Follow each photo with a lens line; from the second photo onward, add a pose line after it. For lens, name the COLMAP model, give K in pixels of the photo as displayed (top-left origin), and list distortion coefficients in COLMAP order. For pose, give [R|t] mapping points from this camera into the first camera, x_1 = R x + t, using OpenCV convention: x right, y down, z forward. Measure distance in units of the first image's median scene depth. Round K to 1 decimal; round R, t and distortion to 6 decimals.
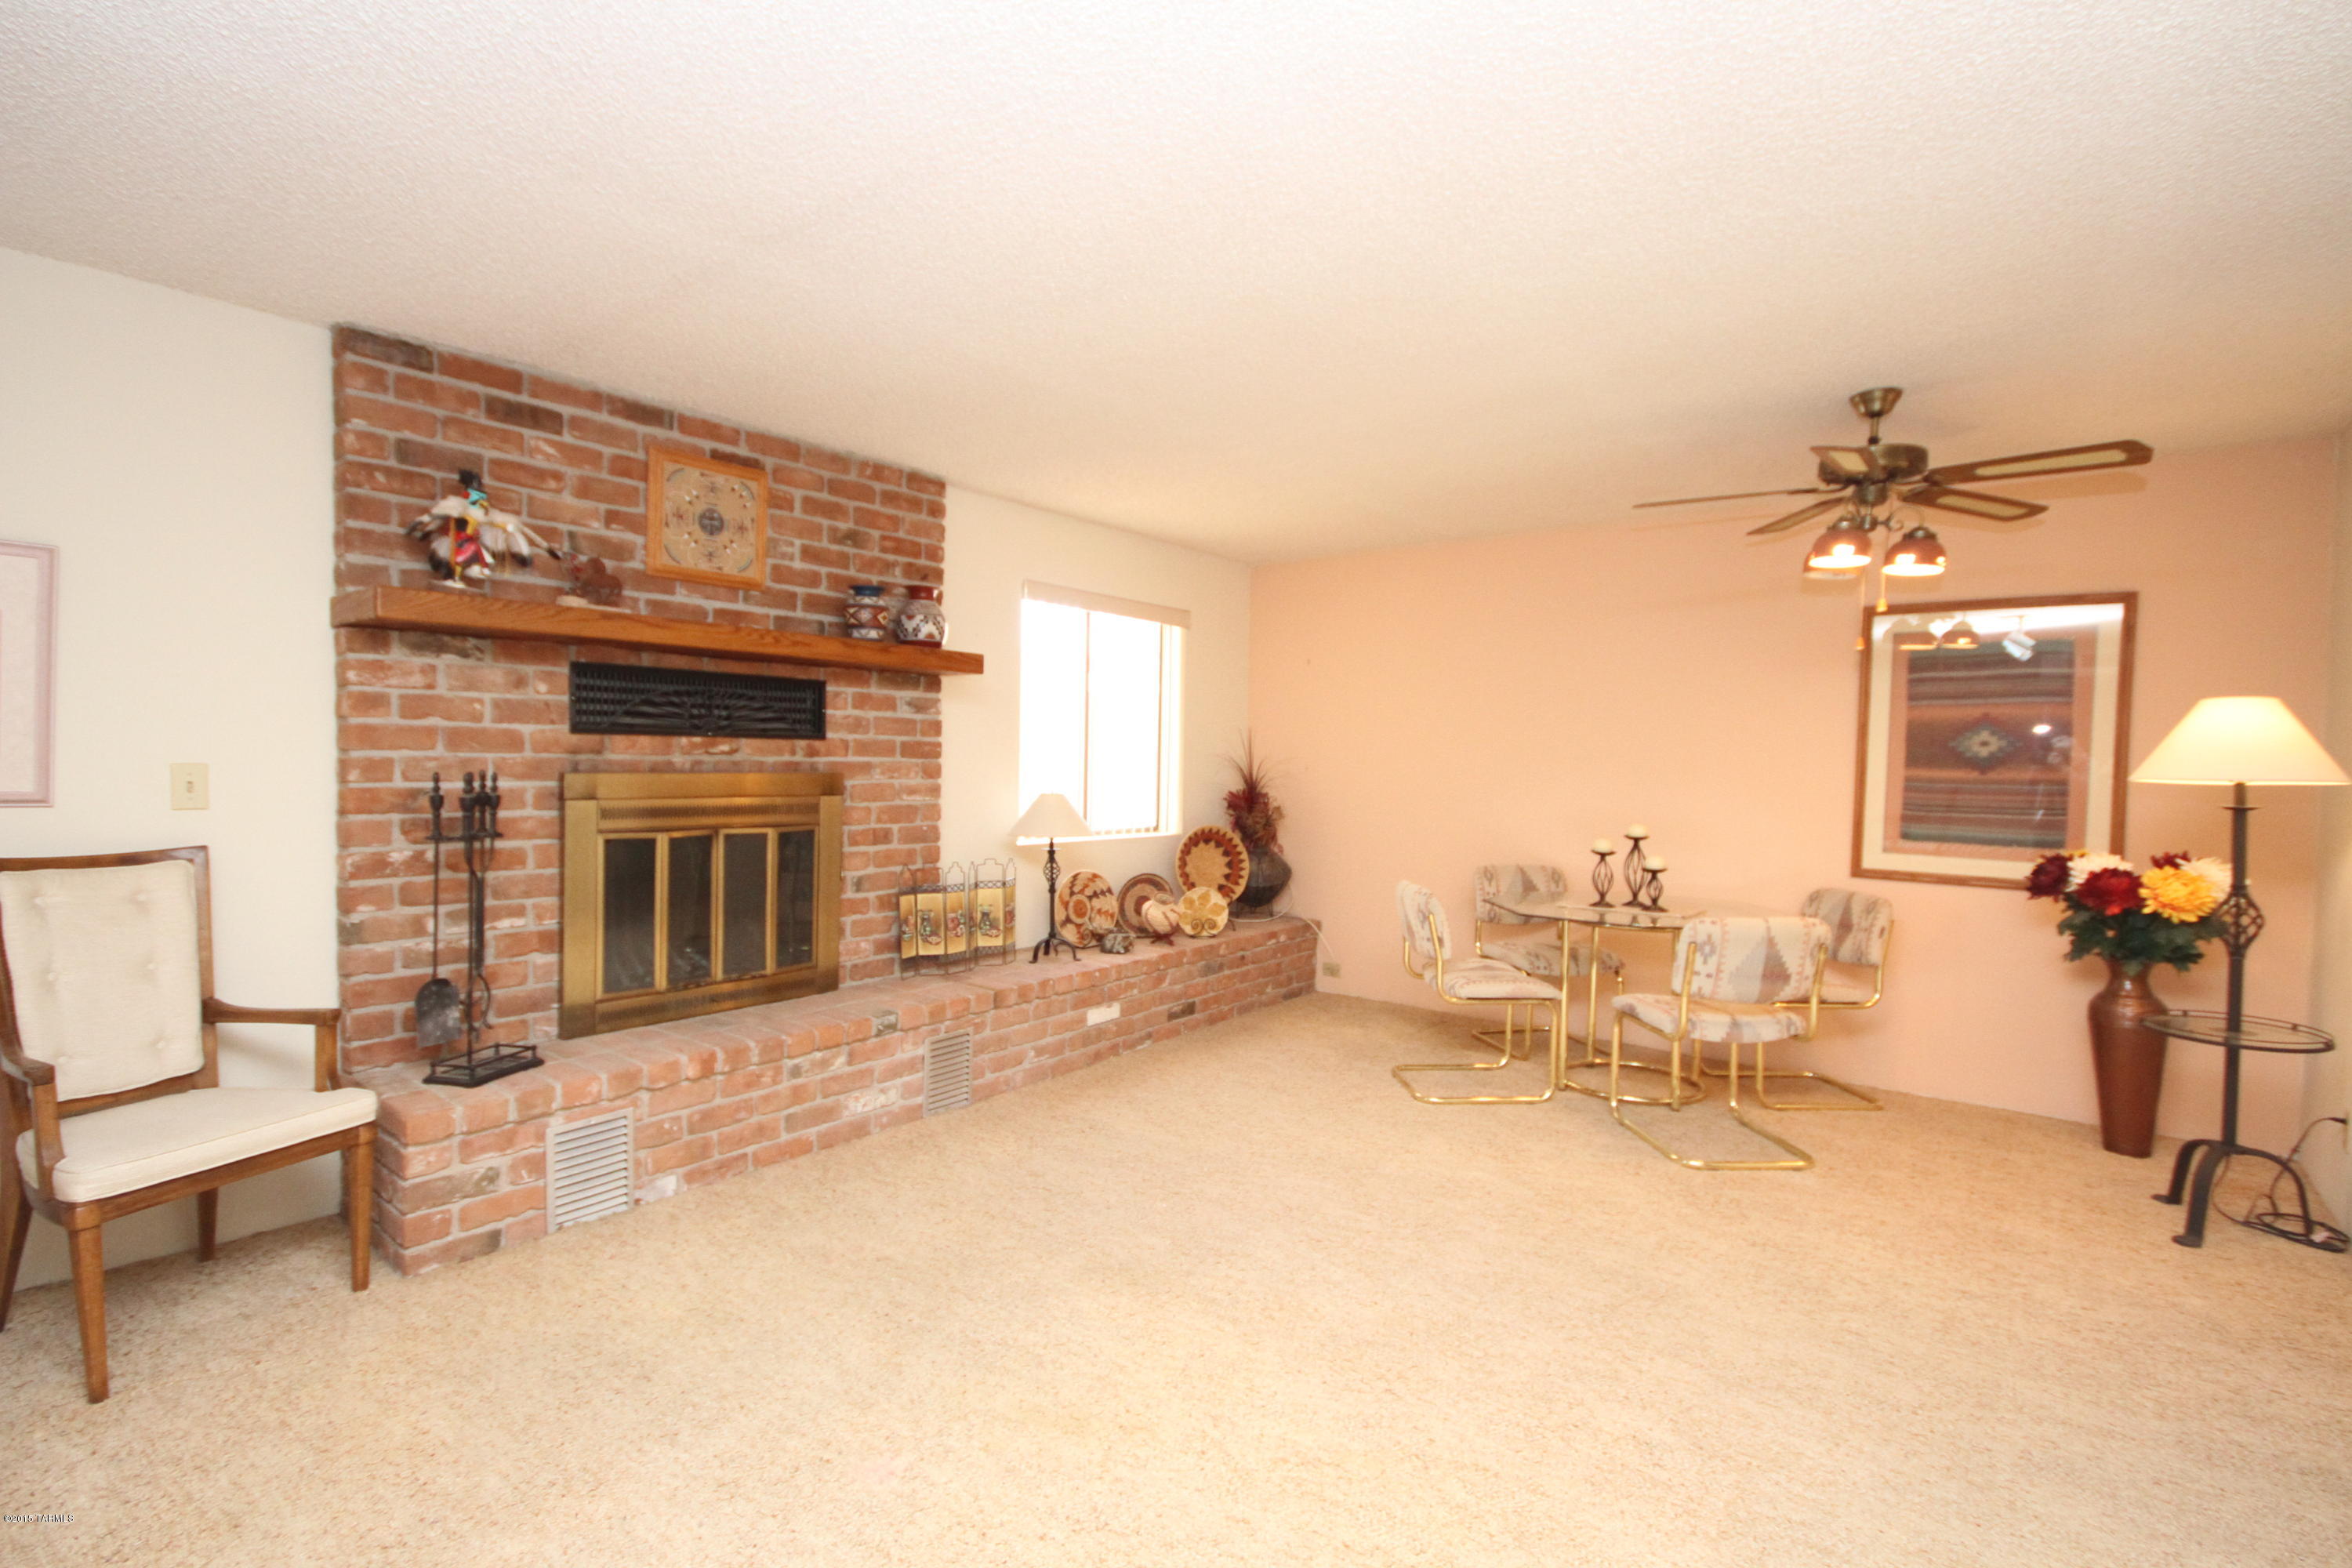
lens RADIAL K [[1085.8, 0, 1173.6], [0, 1085.8, 790.6], [0, 0, 1]] dist [0.002440, 0.000769]
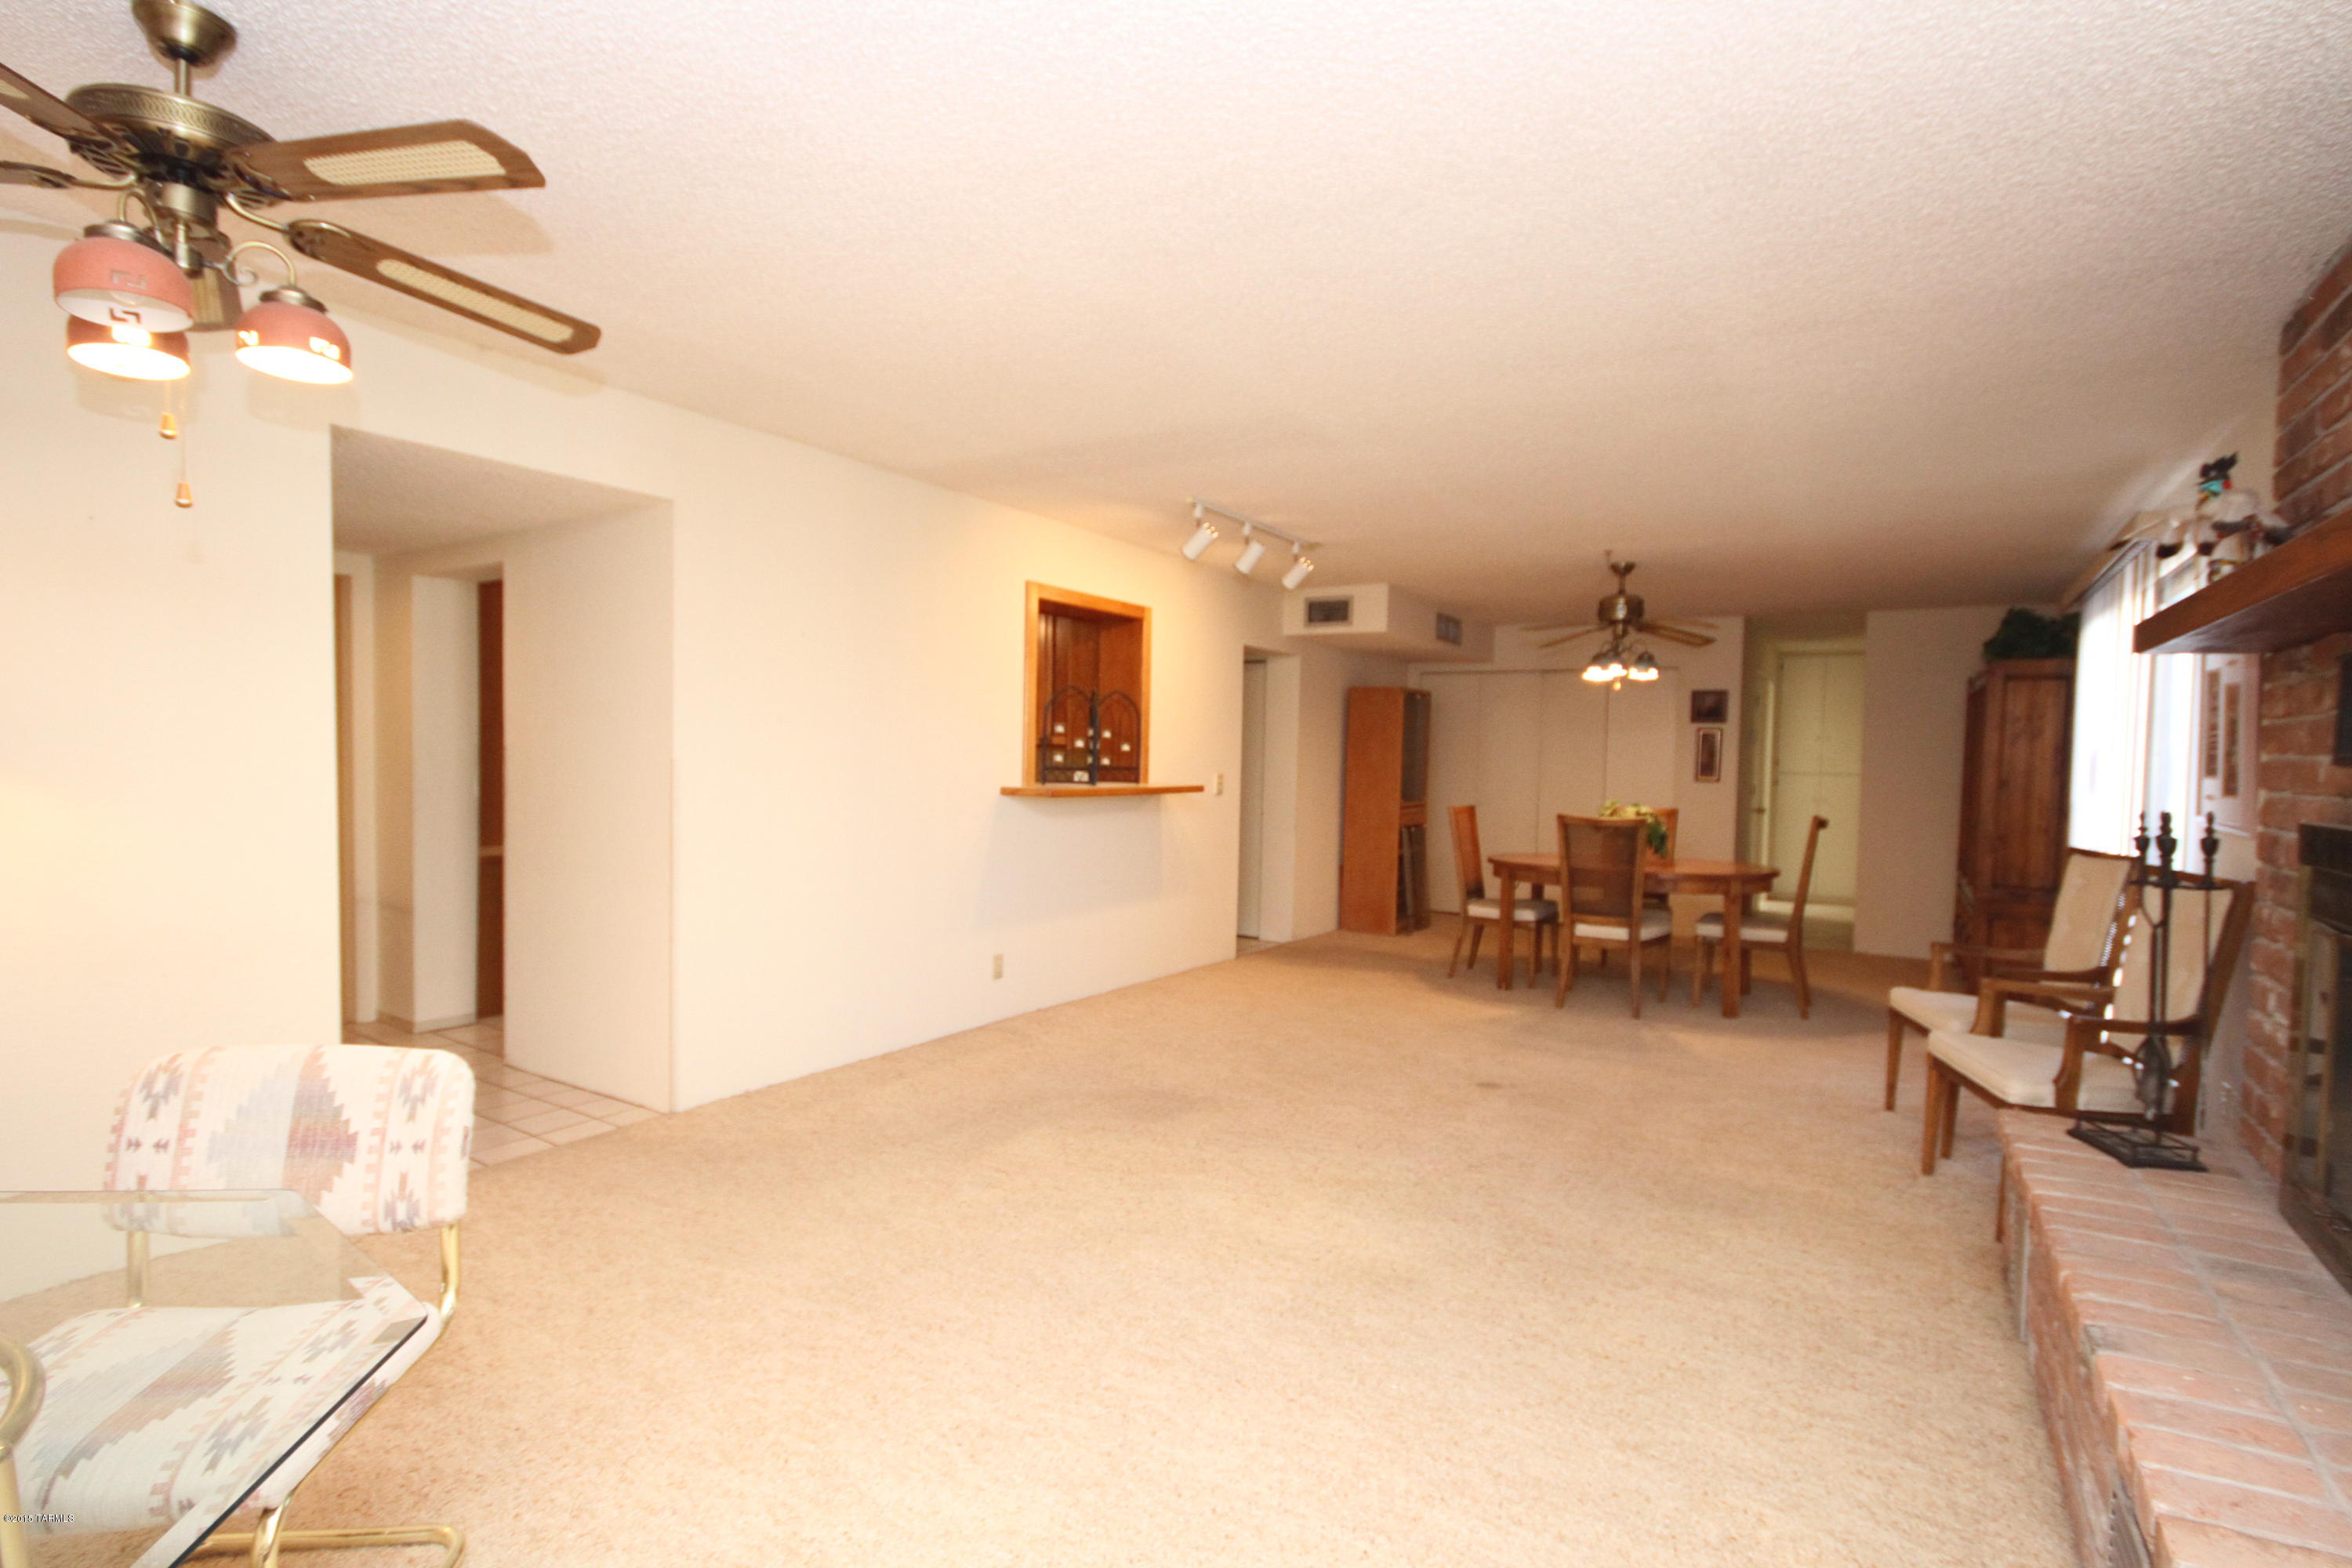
lens RADIAL K [[1085.8, 0, 1173.6], [0, 1085.8, 790.6], [0, 0, 1]] dist [0.002440, 0.000769]
pose [[-0.993733, -0.038393, -0.104980, 0.185948], [-0.045548, 0.996738, 0.066630, -0.042215], [0.102079, 0.070994, -0.992240, 1.364669]]
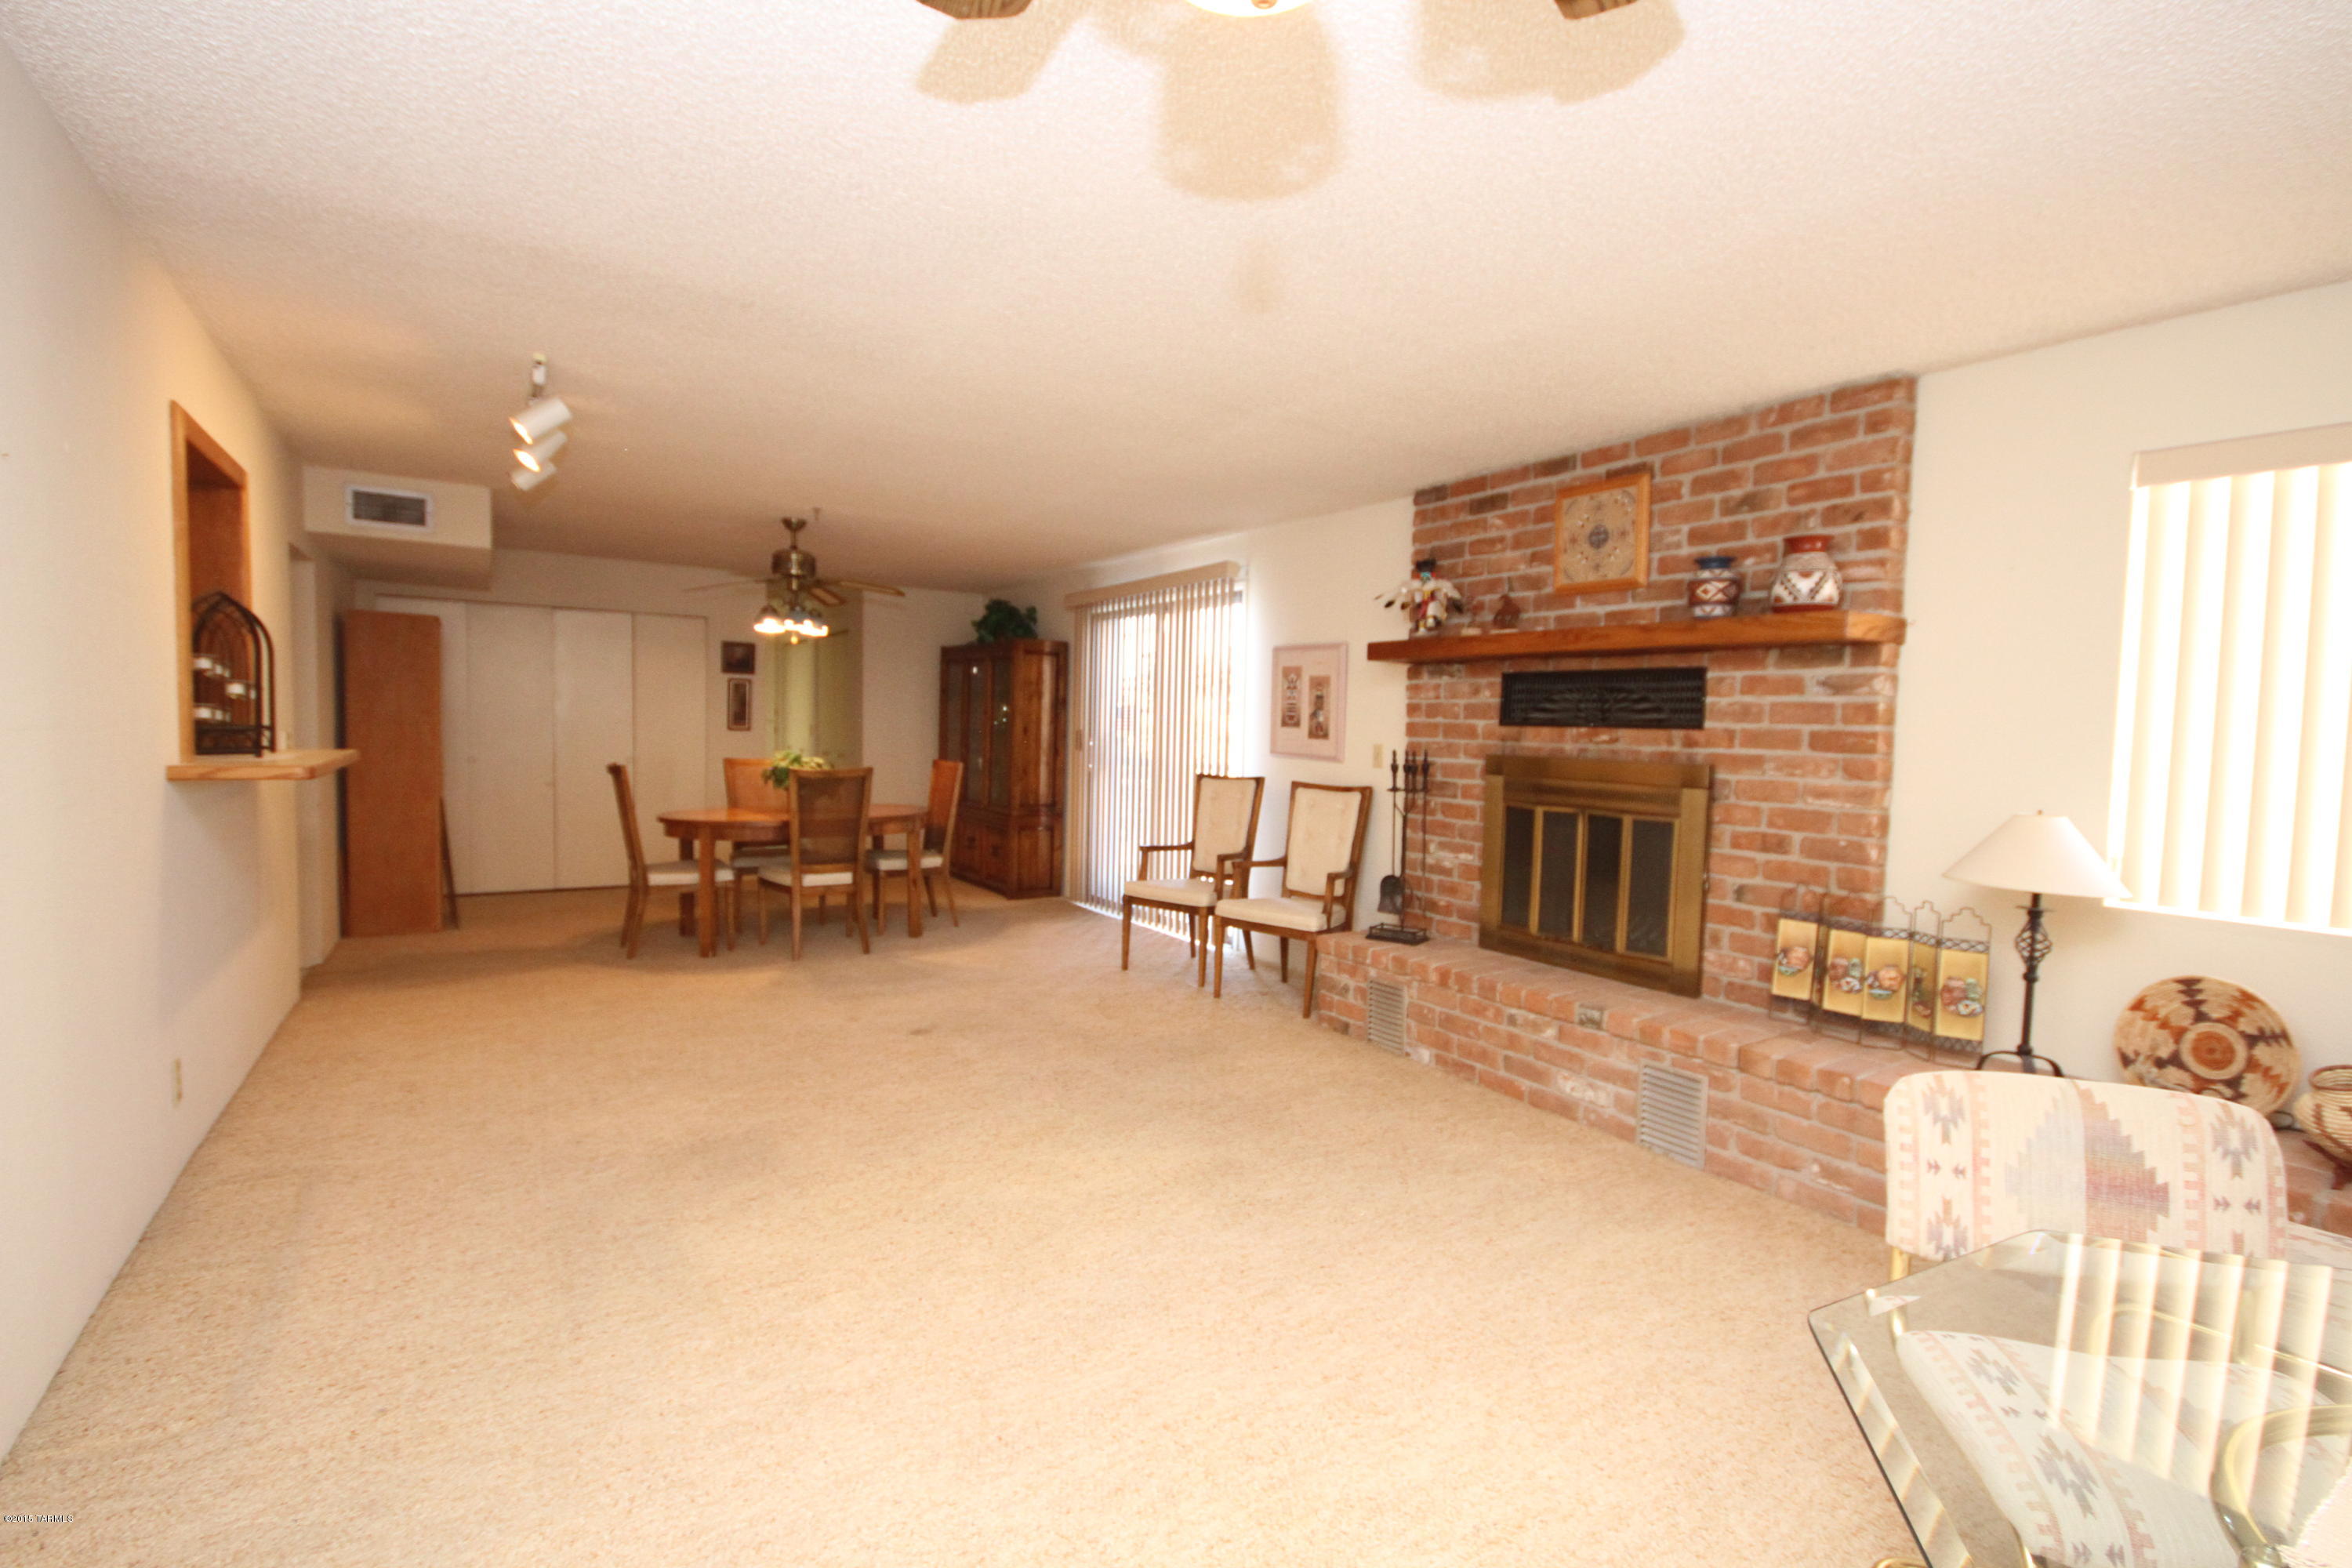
lens RADIAL K [[1093.0, 0, 1174.3], [0, 1093.0, 792.8], [0, 0, 1]] dist [-0.000294, 0.000318]
pose [[-0.324816, 0.030426, -0.945288, 0.753328], [-0.063620, 0.996516, 0.053936, -0.014867], [0.943635, 0.077659, -0.321749, 0.915746]]
